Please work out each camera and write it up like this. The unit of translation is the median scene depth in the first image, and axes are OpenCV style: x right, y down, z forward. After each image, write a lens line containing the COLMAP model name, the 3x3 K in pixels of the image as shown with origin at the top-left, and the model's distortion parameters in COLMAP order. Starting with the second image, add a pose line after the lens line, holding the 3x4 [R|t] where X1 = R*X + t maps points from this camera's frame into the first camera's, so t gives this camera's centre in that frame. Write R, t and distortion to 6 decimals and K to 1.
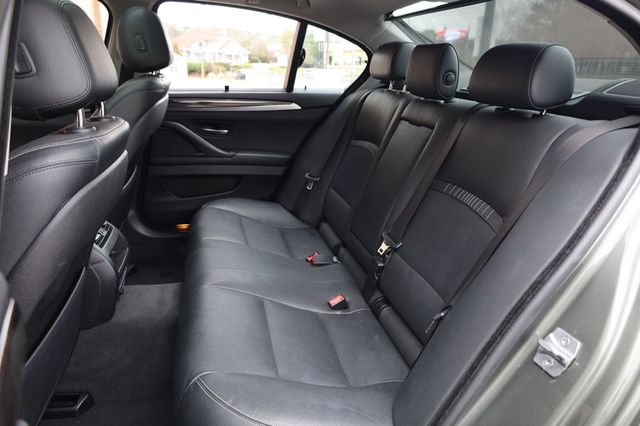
lens RADIAL K [[437.7, 0, 320.0], [0, 437.7, 213.0], [0, 0, 1]] dist [-0.002827, 0.000126]
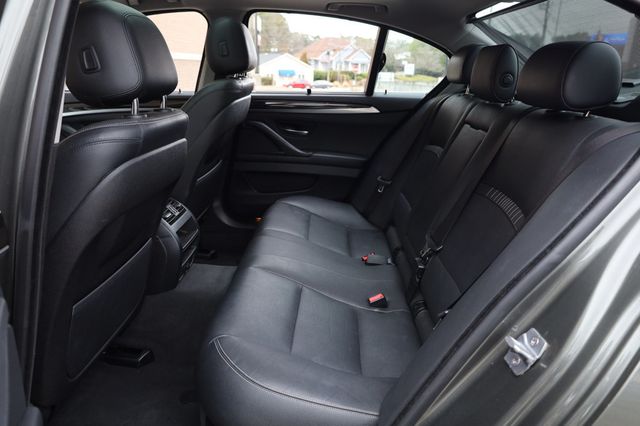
lens RADIAL K [[451.6, 0, 320.0], [0, 451.6, 213.0], [0, 0, 1]] dist [-0.002459, -0.001724]
pose [[0.964238, 0.076736, -0.253688, 0.154241], [-0.083476, 0.996383, -0.015895, 0.029882], [0.251551, 0.036504, 0.967156, -0.045468]]
